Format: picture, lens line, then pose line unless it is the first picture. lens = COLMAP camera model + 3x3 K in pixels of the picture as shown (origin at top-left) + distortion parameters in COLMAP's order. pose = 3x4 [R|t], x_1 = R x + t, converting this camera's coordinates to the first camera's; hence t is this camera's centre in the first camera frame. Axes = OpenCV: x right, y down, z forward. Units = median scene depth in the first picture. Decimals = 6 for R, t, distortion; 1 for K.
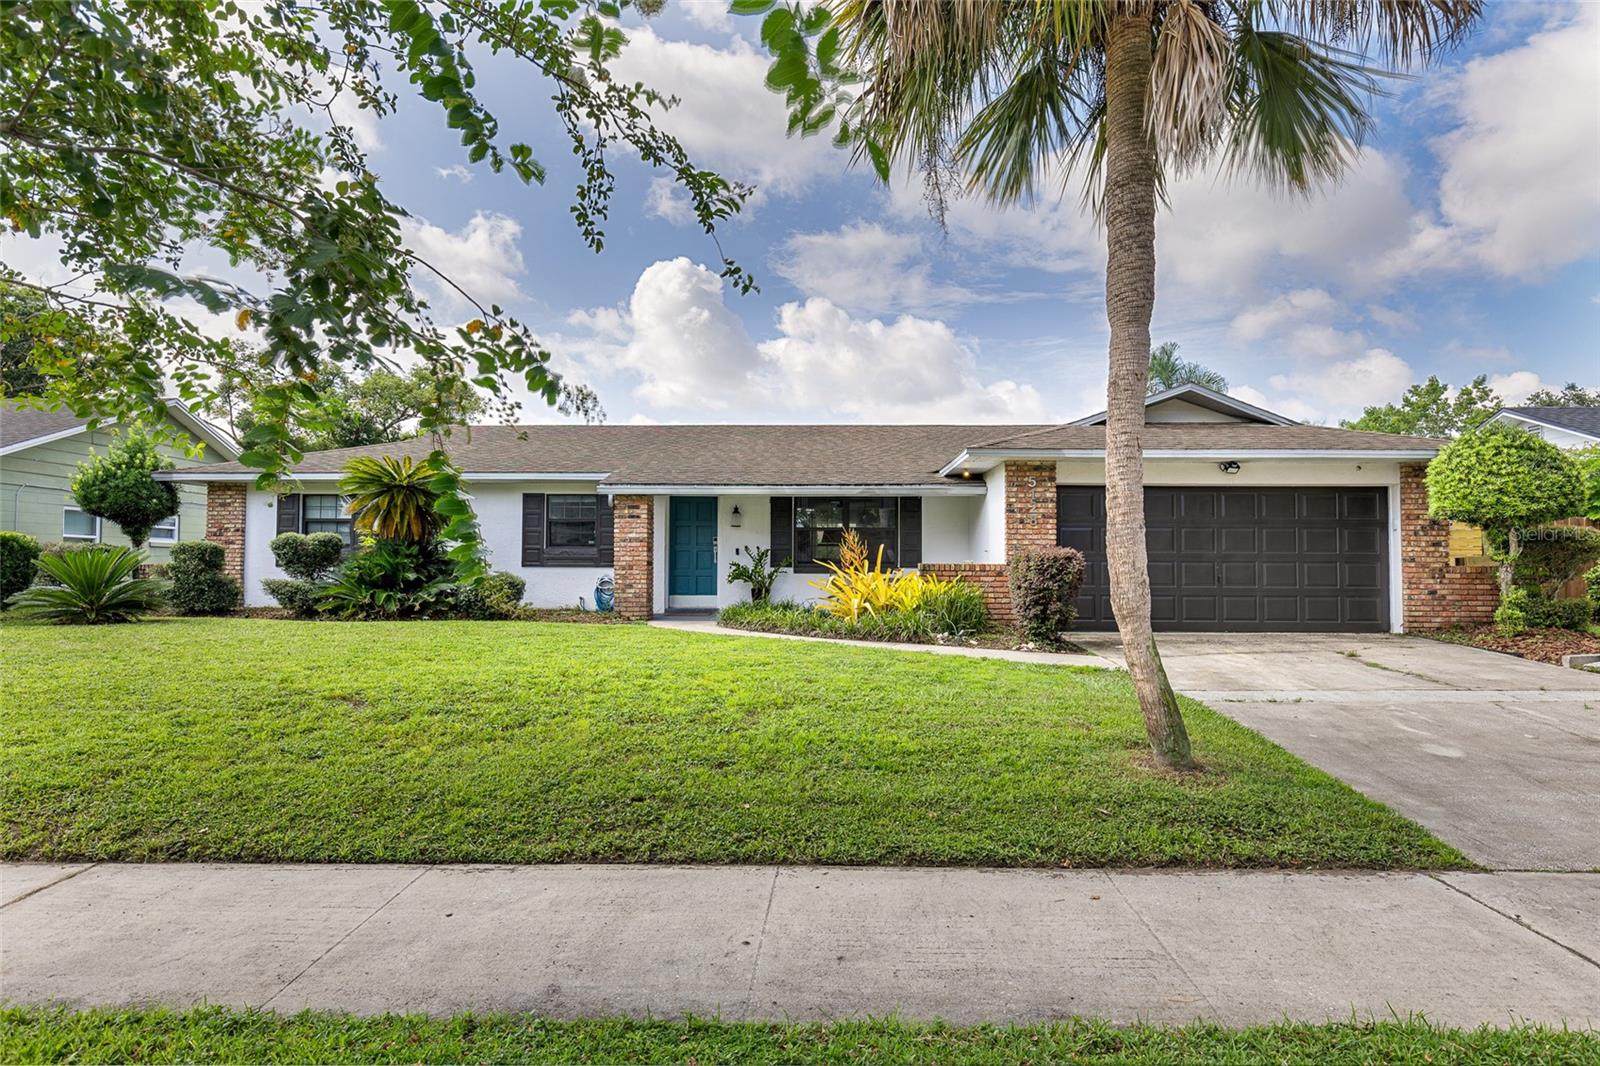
lens RADIAL K [[873.3, 0, 800.0], [0, 873.3, 533.0], [0, 0, 1]] dist [-0.000139, 0.000041]
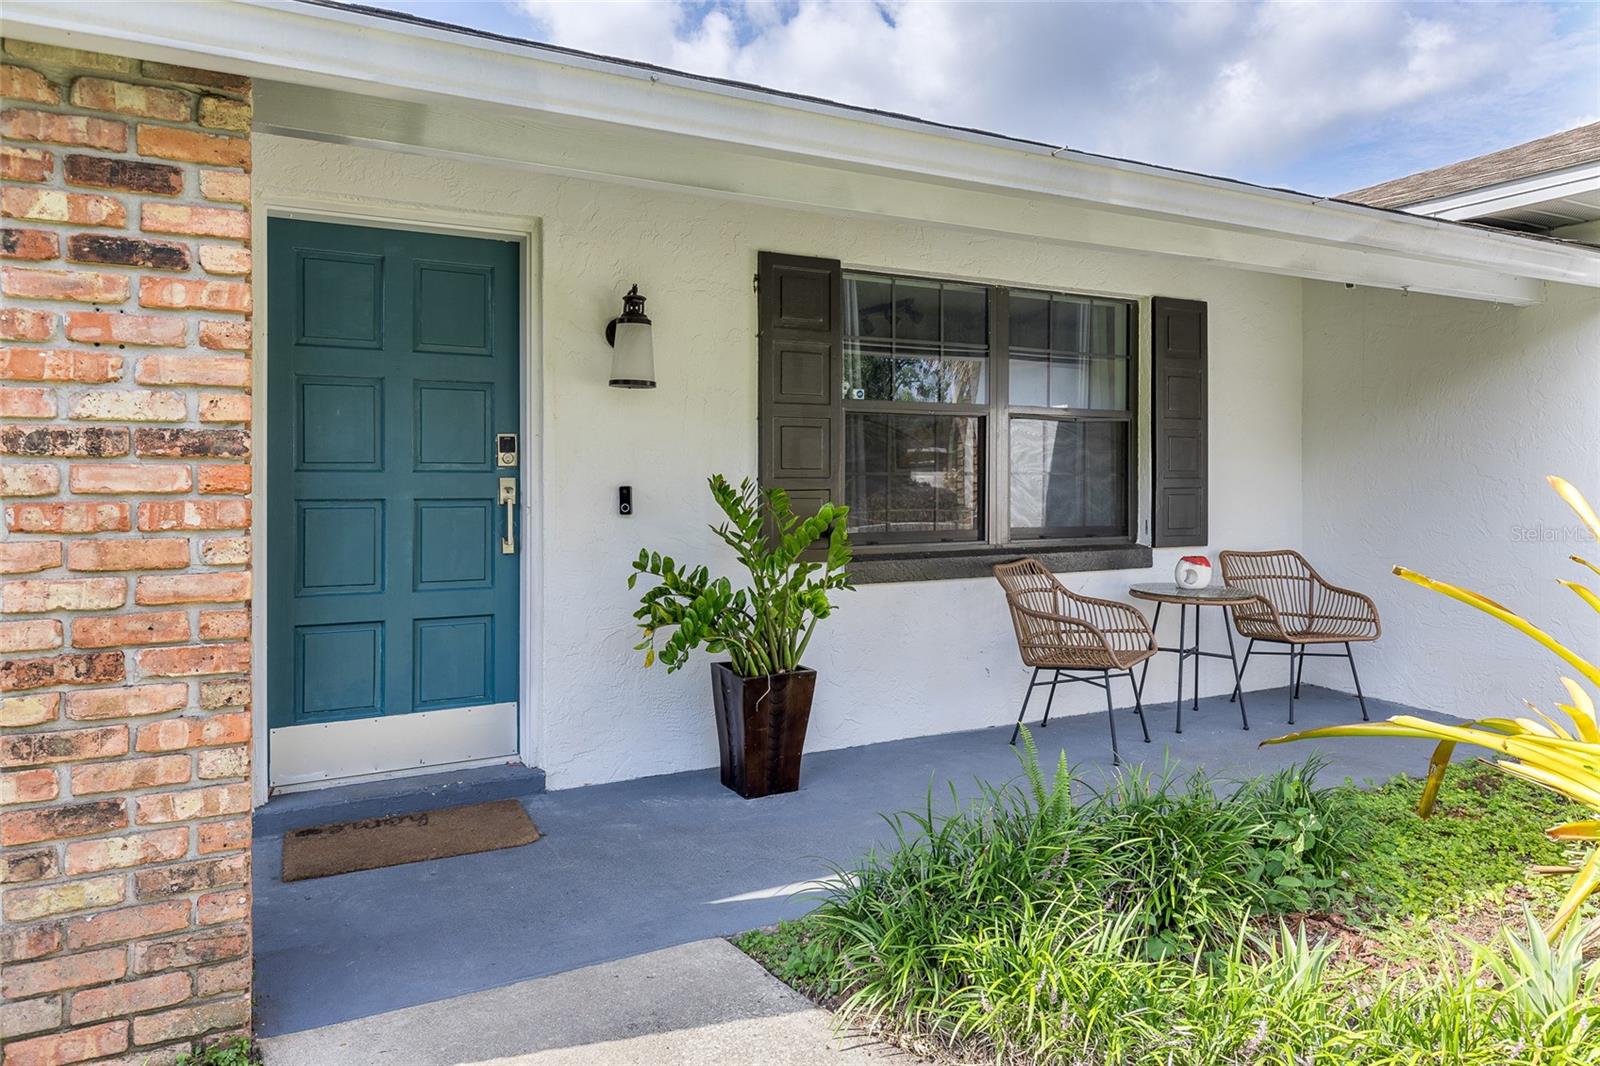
lens RADIAL K [[1099.8, 0, 801.2], [0, 1099.8, 472.3], [0, 0, 1]] dist [0.000083, 0.000947]
pose [[0.876841, 0.001114, 0.480779, -0.181495], [-0.018715, 0.999318, 0.031818, 0.005674], [-0.480416, -0.036897, 0.876264, 0.815697]]
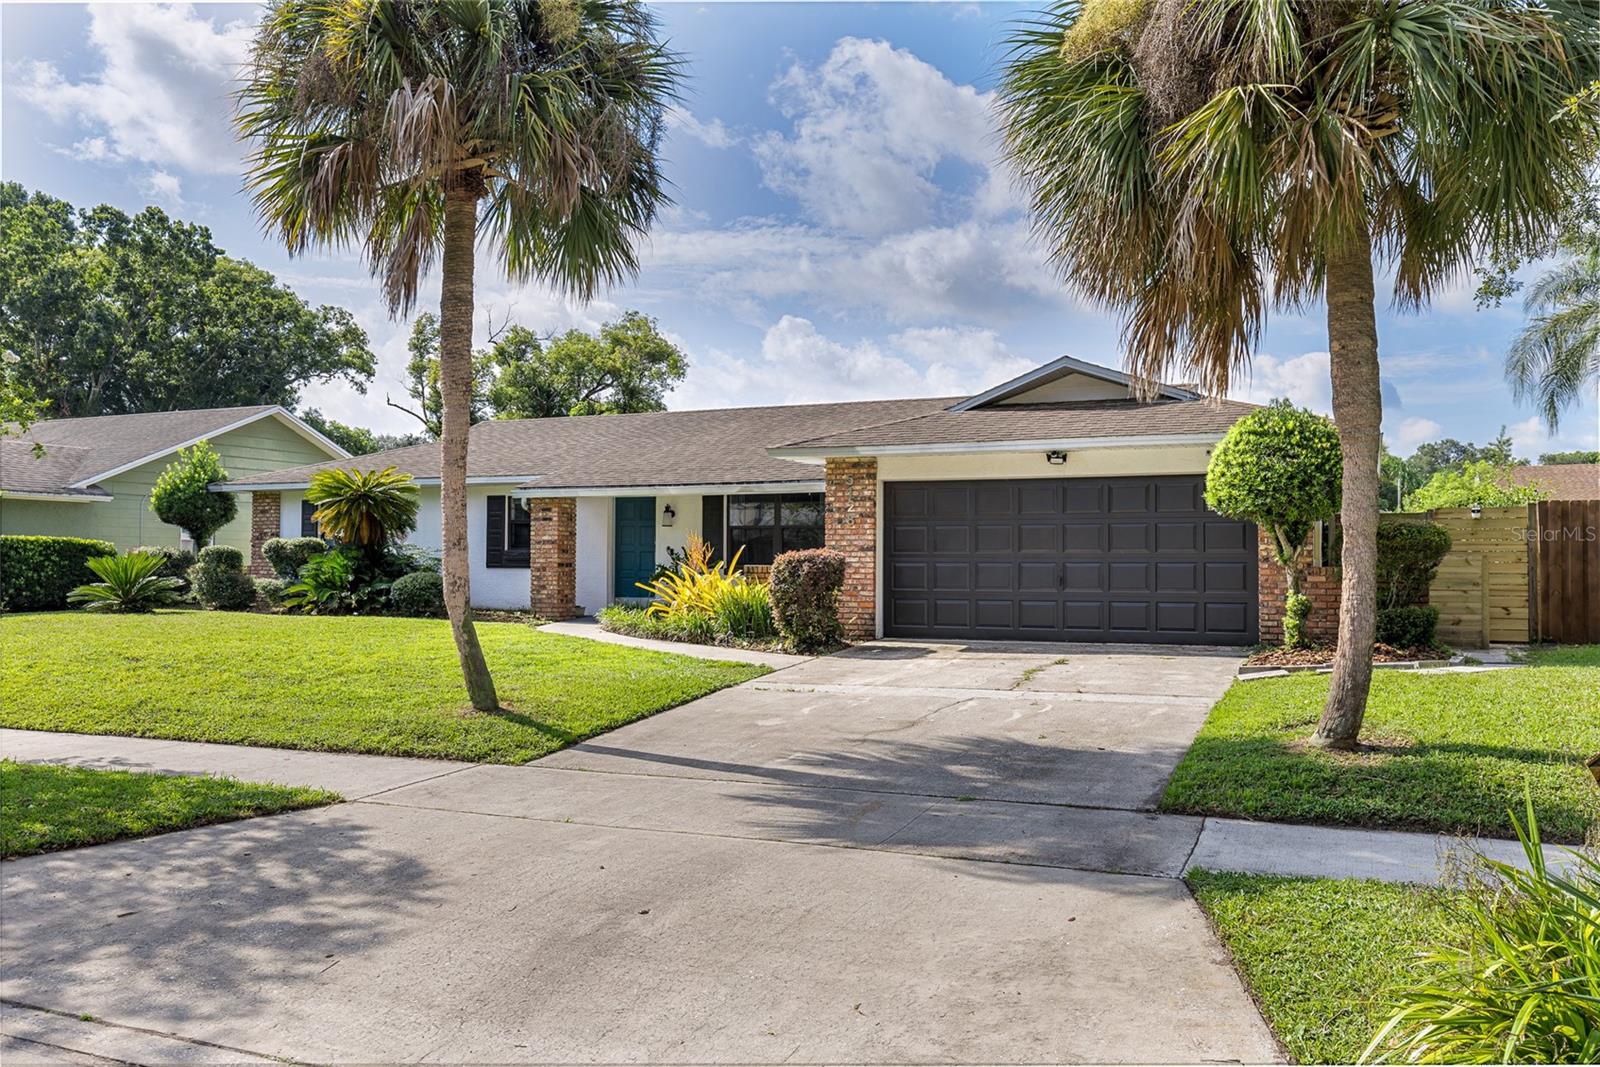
lens RADIAL K [[1343.6, 0, 800.0], [0, 1343.6, 533.5], [0, 0, 1]] dist [0.000174, -0.000234]
pose [[0.921104, -0.009190, -0.389208, 0.693535], [0.013684, 0.999868, 0.008776, -0.011752], [0.389076, -0.013409, 0.921108, -0.331836]]
